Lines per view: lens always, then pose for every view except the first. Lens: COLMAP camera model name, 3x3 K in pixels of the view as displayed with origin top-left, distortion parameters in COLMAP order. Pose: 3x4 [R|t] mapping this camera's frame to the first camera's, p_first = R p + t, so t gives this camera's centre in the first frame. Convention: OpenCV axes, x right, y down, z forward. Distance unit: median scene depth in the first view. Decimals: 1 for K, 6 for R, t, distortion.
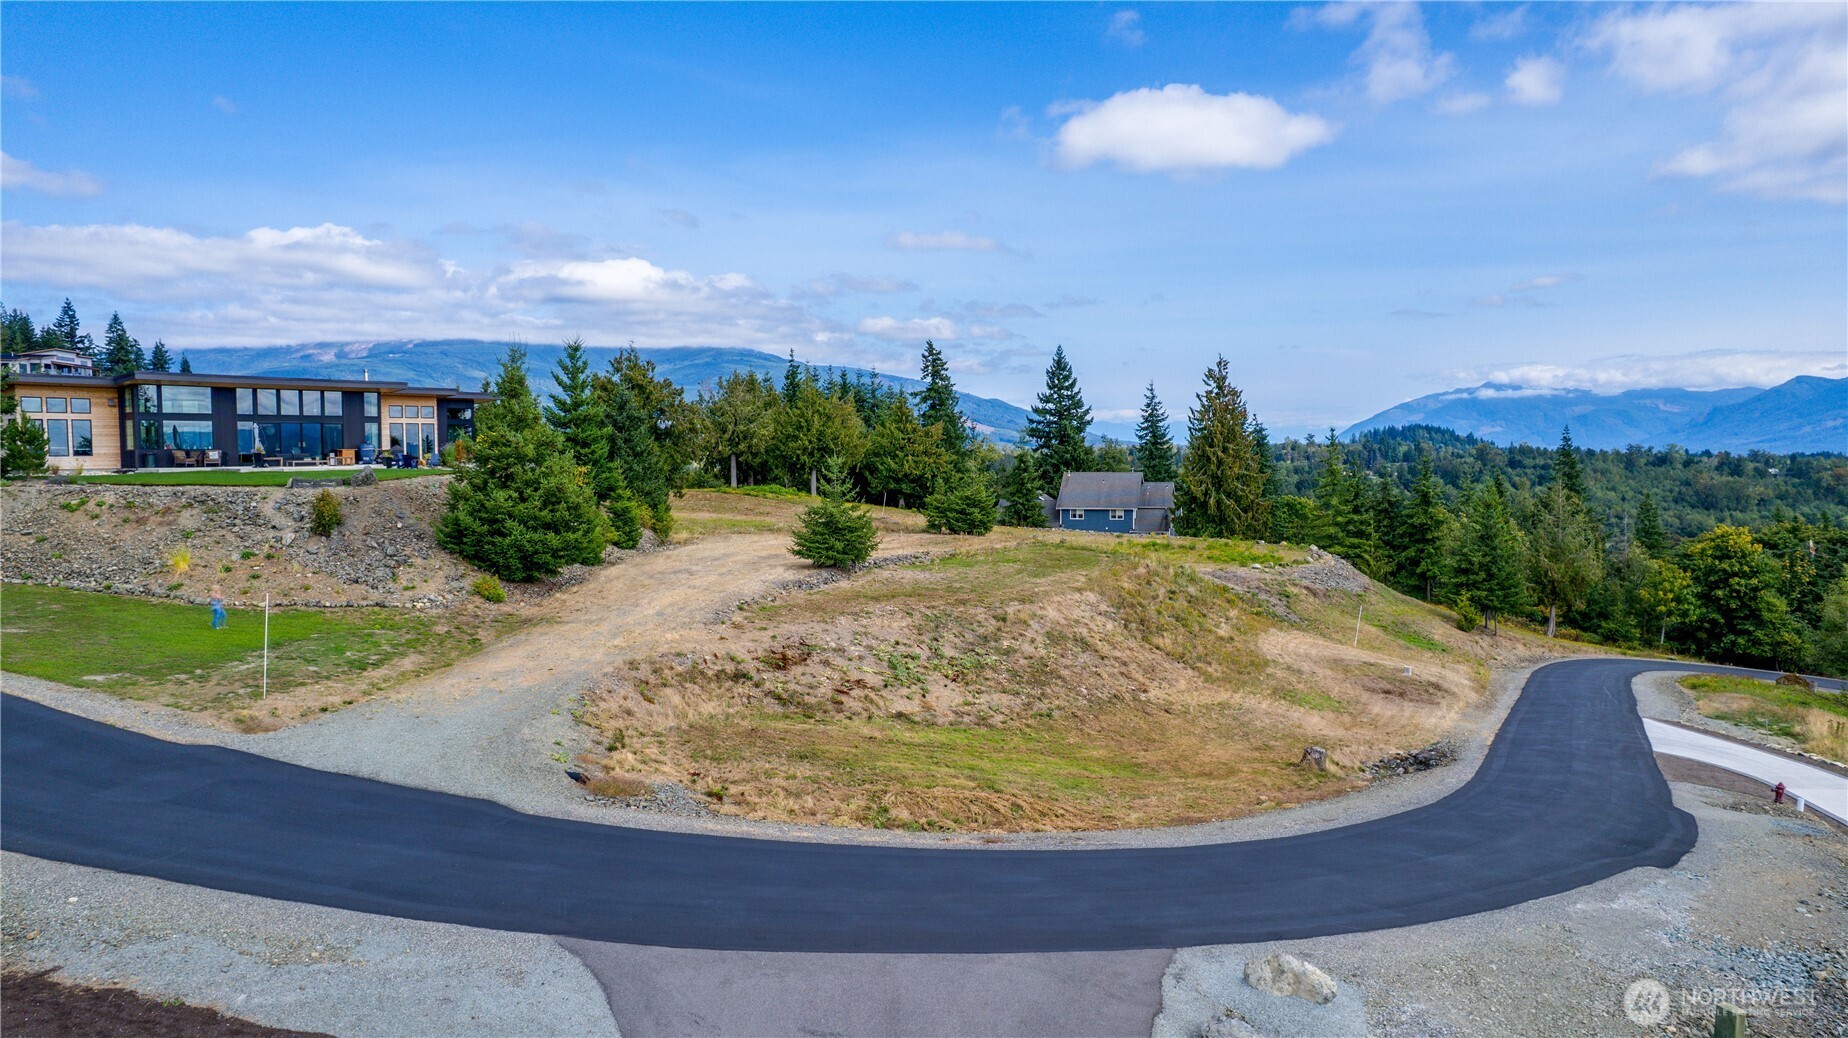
lens RADIAL K [[1181.5, 0, 922.9], [0, 1181.5, 514.8], [0, 0, 1]] dist [-0.071995, 0.063681]
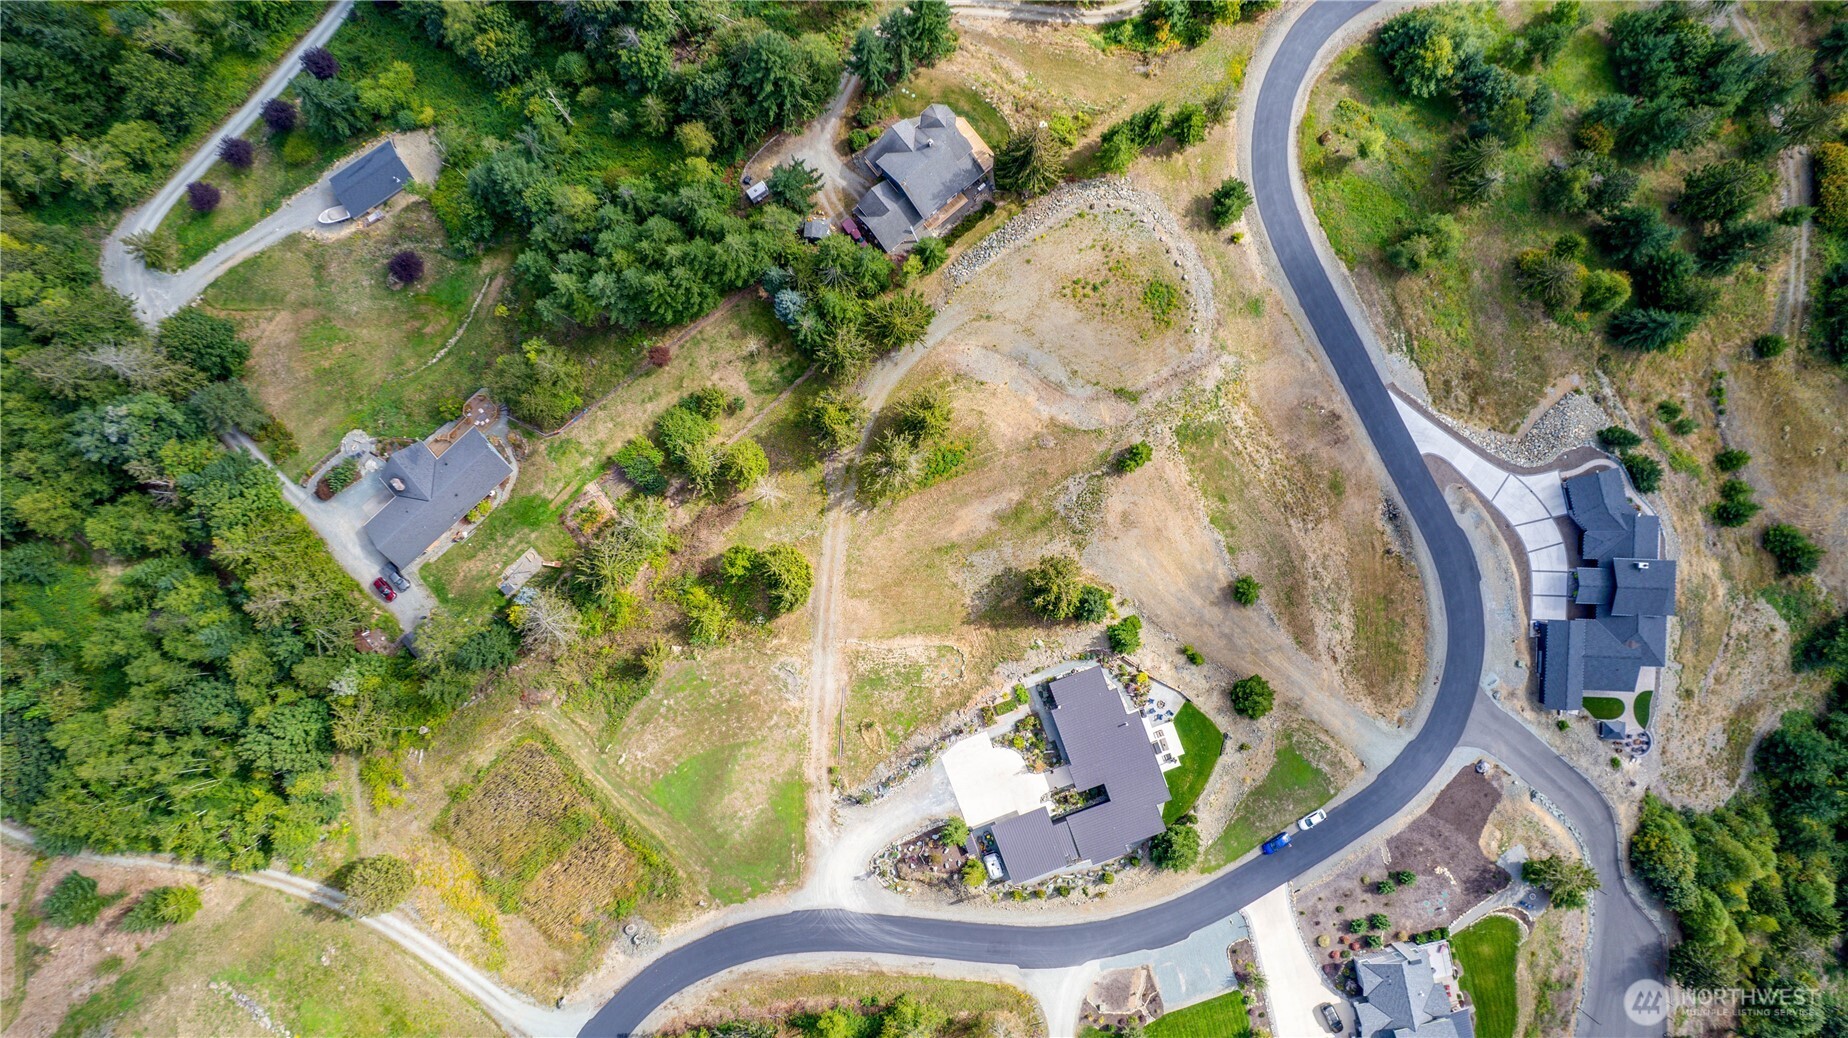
lens RADIAL K [[1181.5, 0, 936.3], [0, 1181.5, 519.5], [0, 0, 1]] dist [-0.071995, 0.063681]
pose [[0.564730, -0.825243, 0.007433, -0.383773], [0.047480, 0.041482, 0.998010, -2.930655], [-0.823909, -0.563253, 0.062609, 1.528745]]
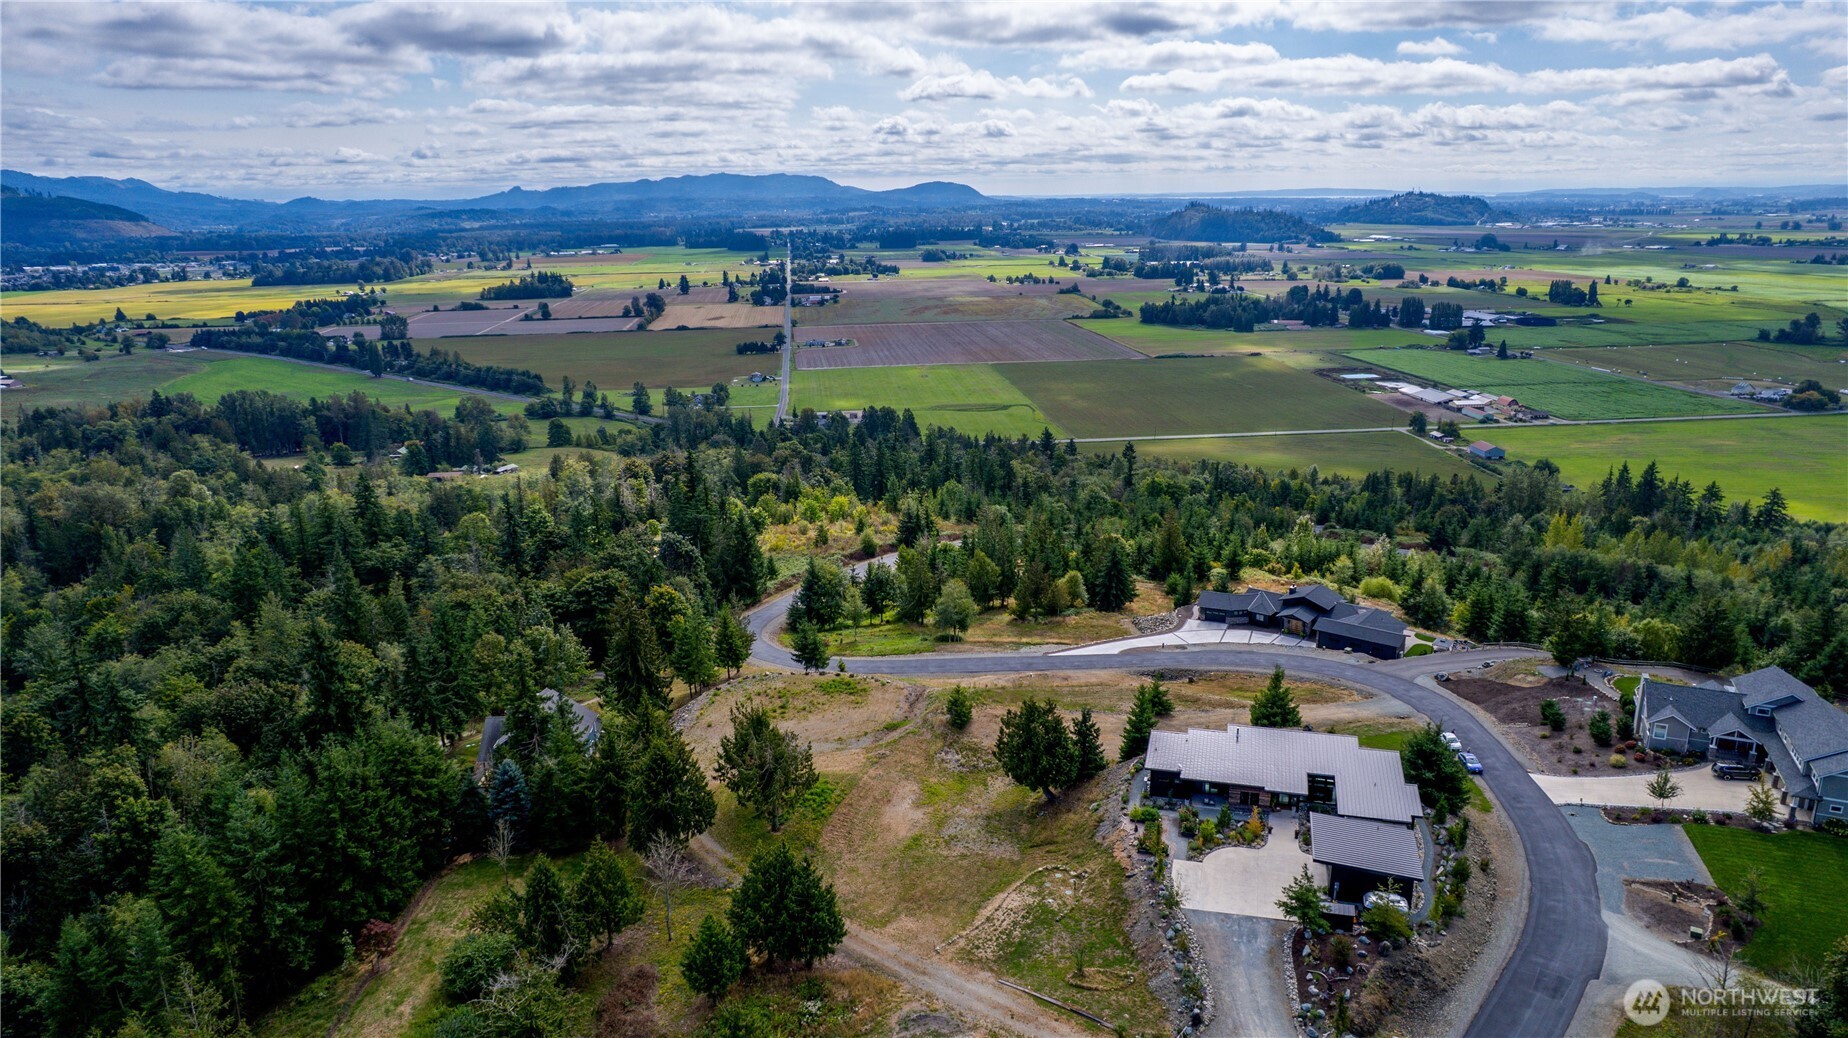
lens RADIAL K [[1181.5, 0, 921.3], [0, 1181.5, 510.3], [0, 0, 1]] dist [-0.071995, 0.063681]
pose [[-0.328049, -0.235271, 0.914894, -2.141481], [0.071065, 0.959599, 0.272248, -1.110694], [-0.941984, 0.154328, -0.298076, 2.155596]]
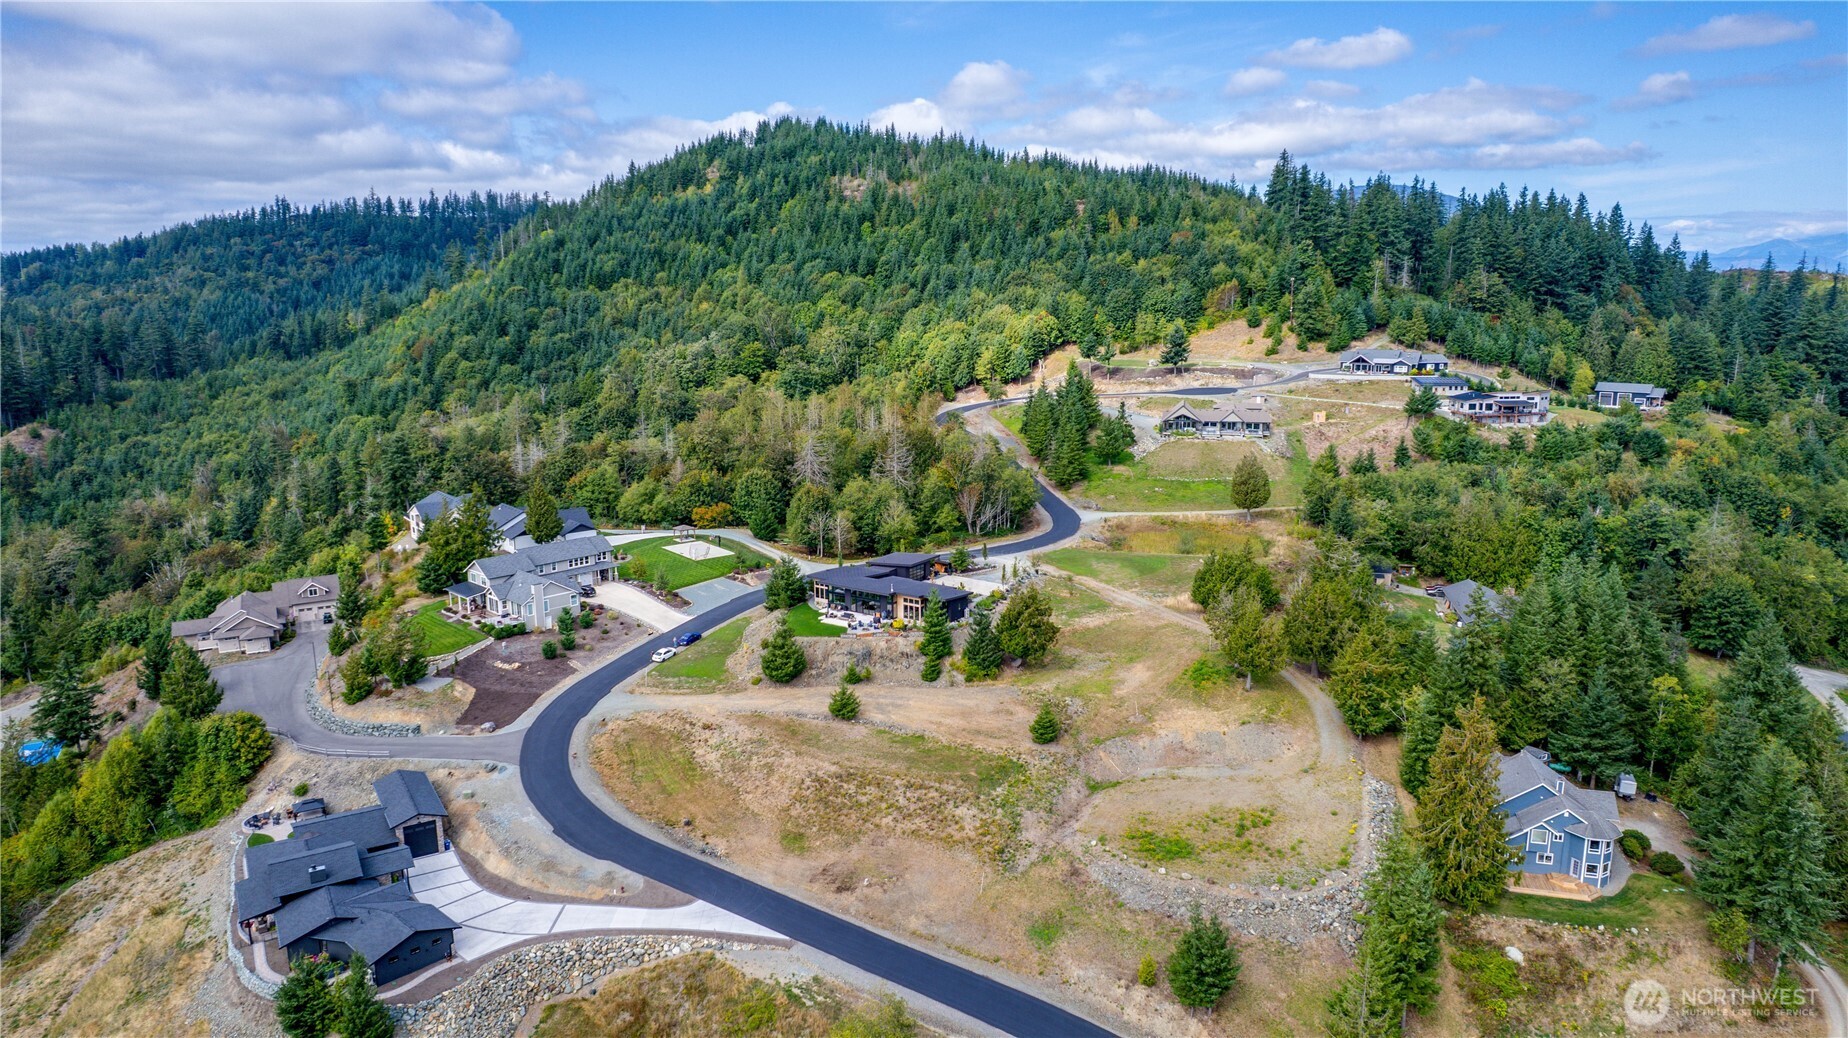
lens RADIAL K [[1181.5, 0, 925.1], [0, 1181.5, 501.0], [0, 0, 1]] dist [-0.071995, 0.063681]
pose [[0.003793, 0.192620, -0.981266, 2.283151], [-0.049609, 0.980101, 0.192199, -0.890513], [0.998762, 0.047951, 0.013274, 1.095223]]
